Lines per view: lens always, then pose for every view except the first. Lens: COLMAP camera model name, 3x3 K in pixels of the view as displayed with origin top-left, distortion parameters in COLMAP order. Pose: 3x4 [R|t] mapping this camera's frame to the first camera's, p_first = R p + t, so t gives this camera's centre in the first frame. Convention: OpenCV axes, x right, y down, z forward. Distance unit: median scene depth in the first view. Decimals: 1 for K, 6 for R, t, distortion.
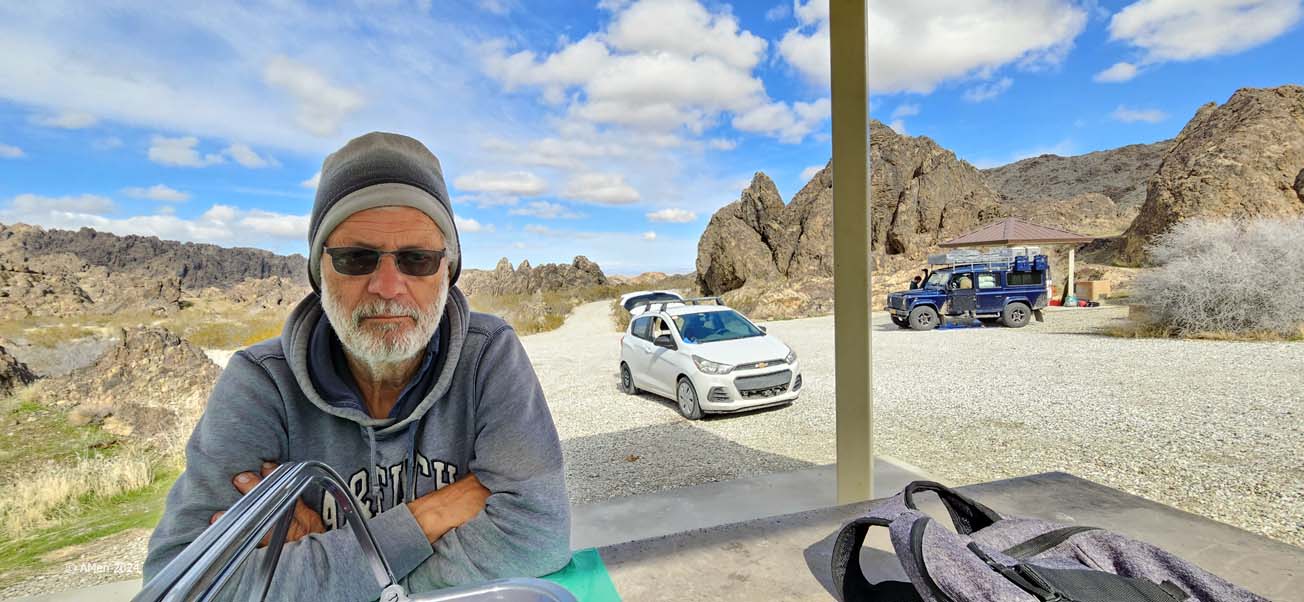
lens RADIAL K [[530.7, 0, 651.1], [0, 530.7, 298.3], [0, 0, 1]] dist [-0.001787, 0.001729]
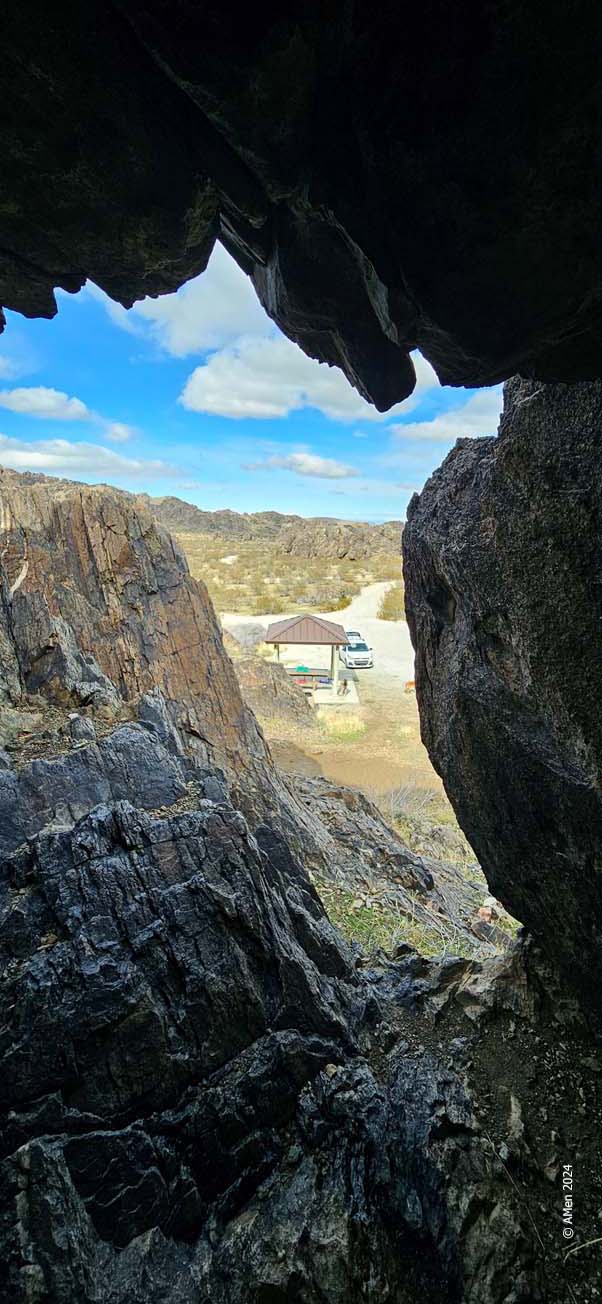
lens RADIAL K [[530.7, 0, 299.4], [0, 530.7, 651.2], [0, 0, 1]] dist [-0.001787, 0.001729]
pose [[0.951866, 0.126667, -0.279118, 0.127562], [-0.070709, 0.976799, 0.202147, -0.109761], [0.298248, -0.172680, 0.938738, -0.459487]]
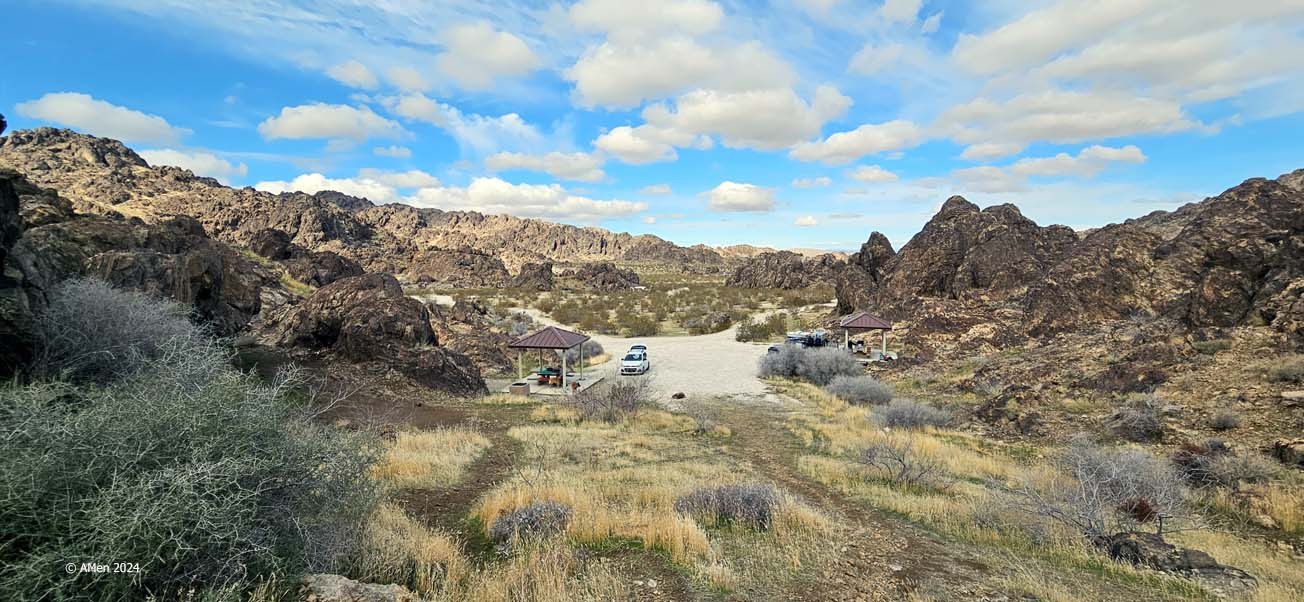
lens RADIAL K [[530.7, 0, 652.3], [0, 530.7, 298.4], [0, 0, 1]] dist [-0.001787, 0.001729]
pose [[0.857437, 0.067724, -0.510113, 0.423663], [-0.043611, 0.997299, 0.059099, -0.120487], [0.512737, -0.028428, 0.858075, -0.475108]]
